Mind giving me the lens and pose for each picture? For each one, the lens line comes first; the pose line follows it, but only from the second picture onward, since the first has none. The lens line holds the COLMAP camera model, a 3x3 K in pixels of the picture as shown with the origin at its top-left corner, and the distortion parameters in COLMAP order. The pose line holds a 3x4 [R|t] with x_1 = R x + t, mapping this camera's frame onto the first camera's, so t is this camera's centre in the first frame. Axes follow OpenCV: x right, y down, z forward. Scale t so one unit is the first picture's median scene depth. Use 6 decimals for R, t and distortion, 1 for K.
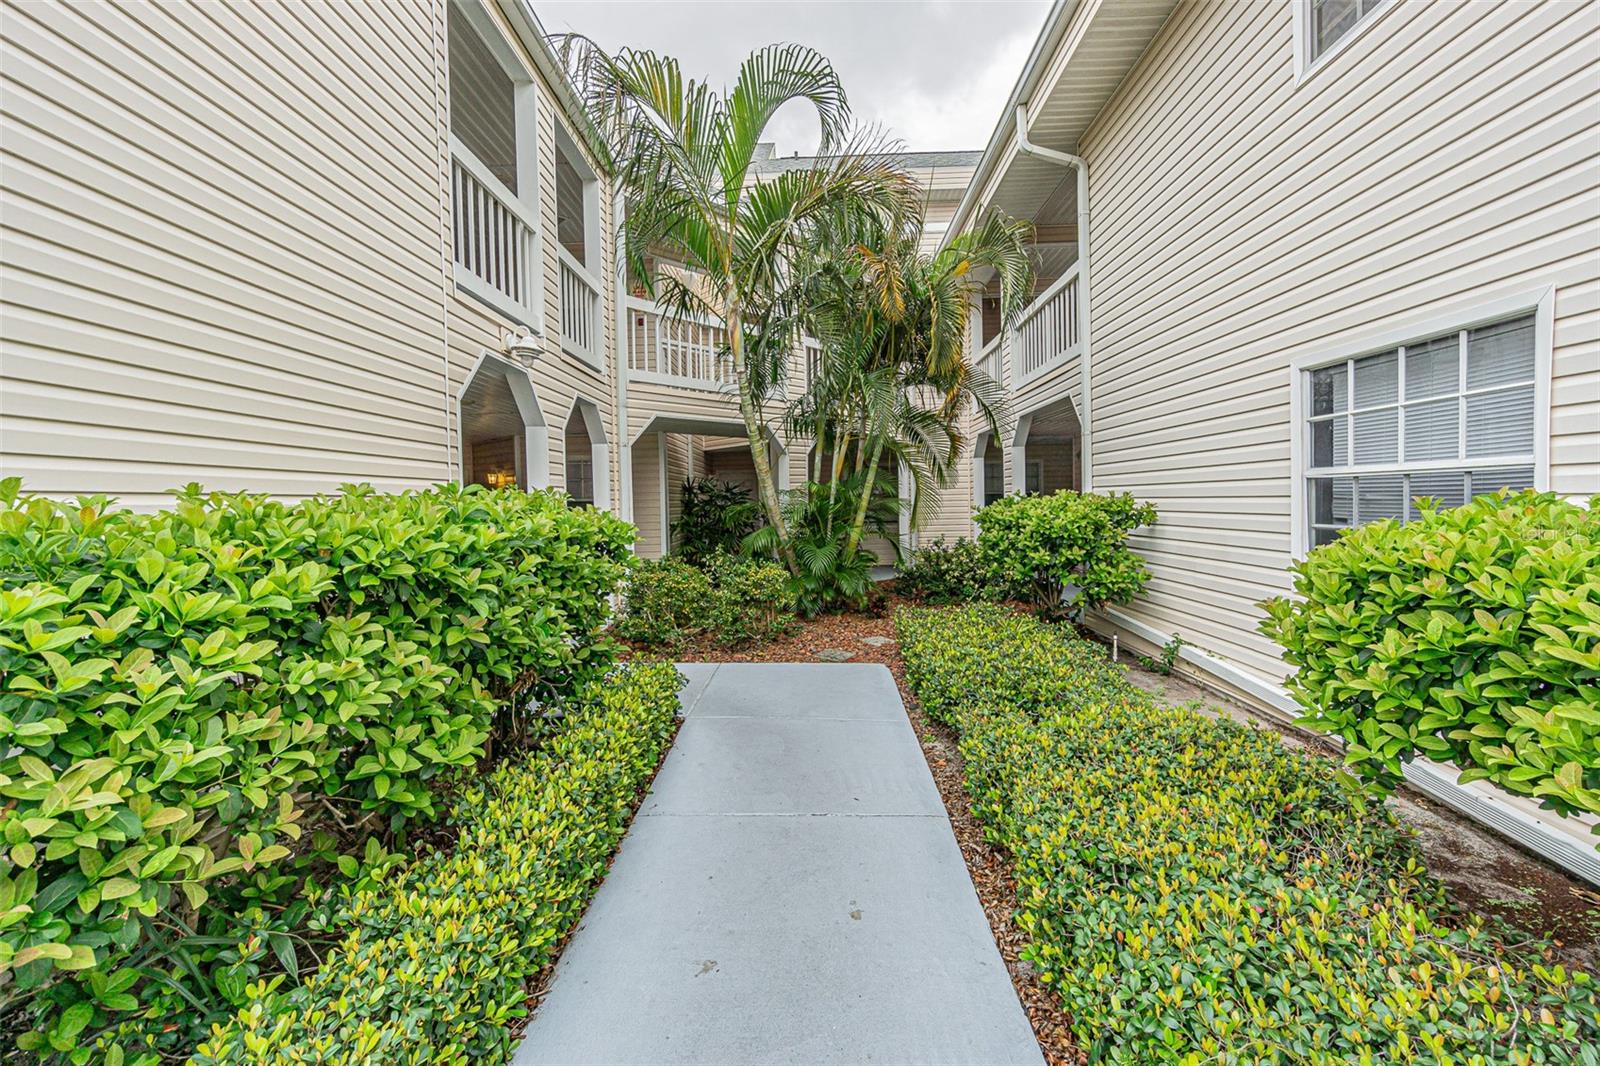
lens RADIAL K [[690.3, 0, 792.7], [0, 690.3, 518.2], [0, 0, 1]] dist [-0.000848, -0.000006]
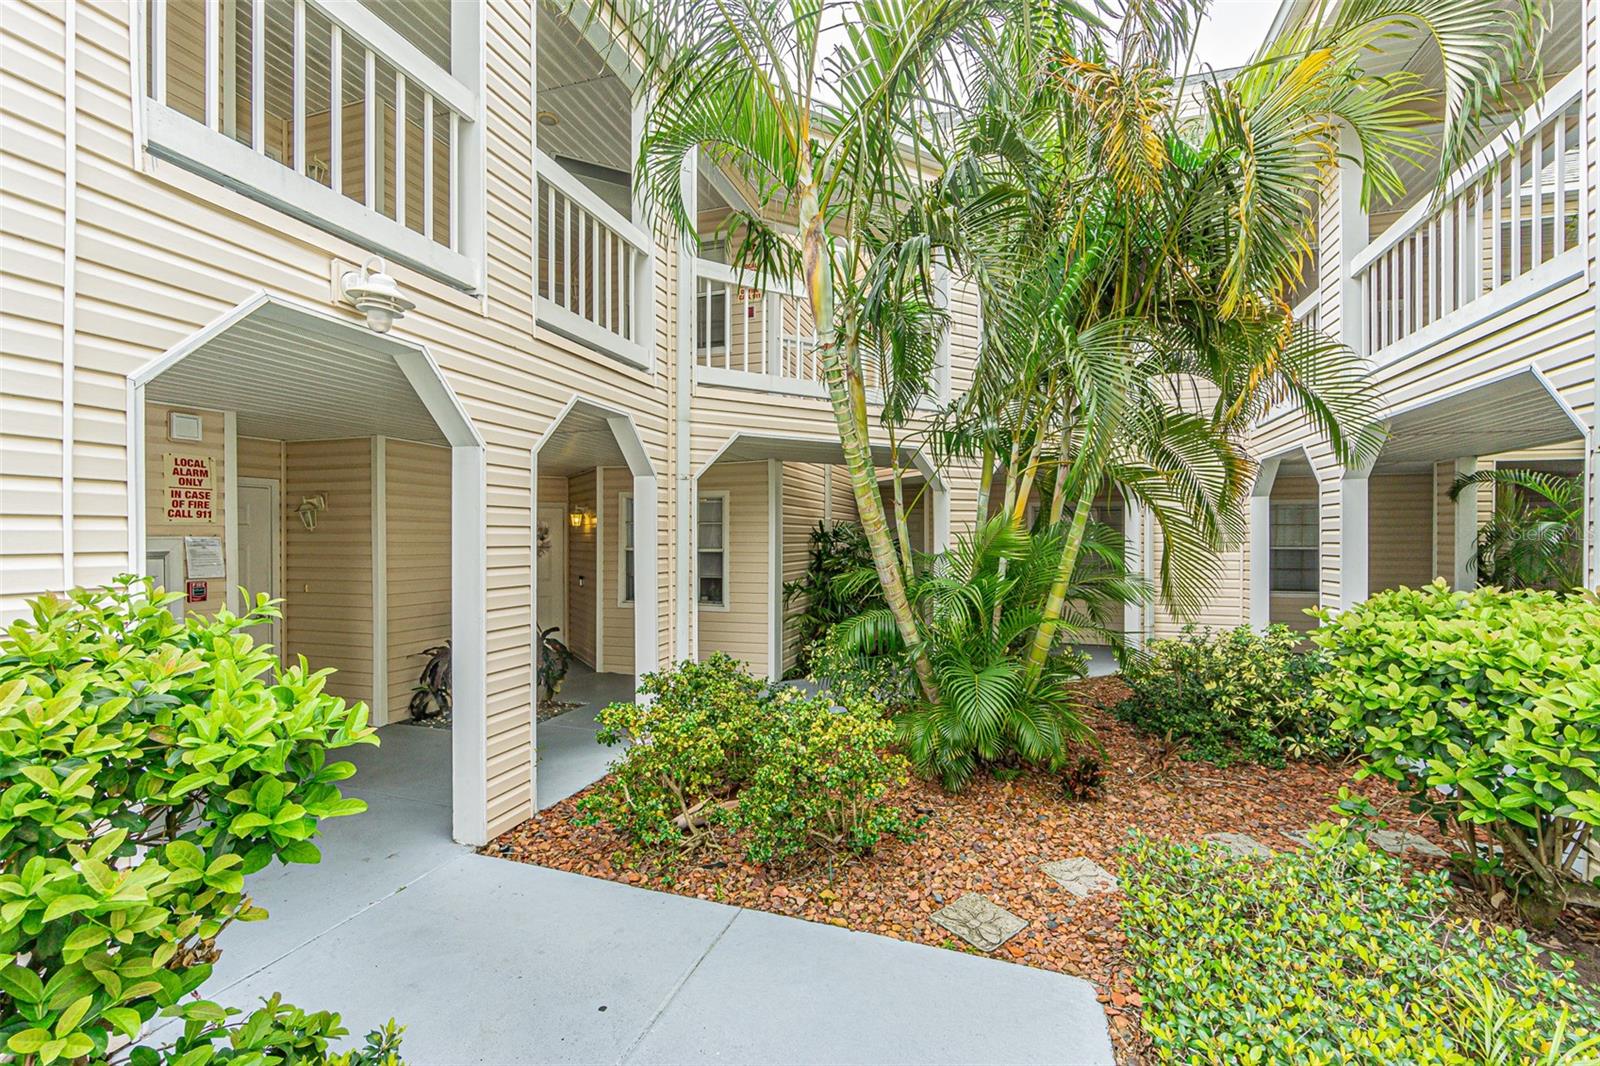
lens RADIAL K [[681.7, 0, 797.7], [0, 681.7, 537.5], [0, 0, 1]] dist [-0.002434, -0.000018]
pose [[0.959018, 0.021878, -0.282500, 0.050378], [-0.027719, 0.999476, -0.016695, -0.038835], [0.281987, 0.023842, 0.959122, 0.386557]]
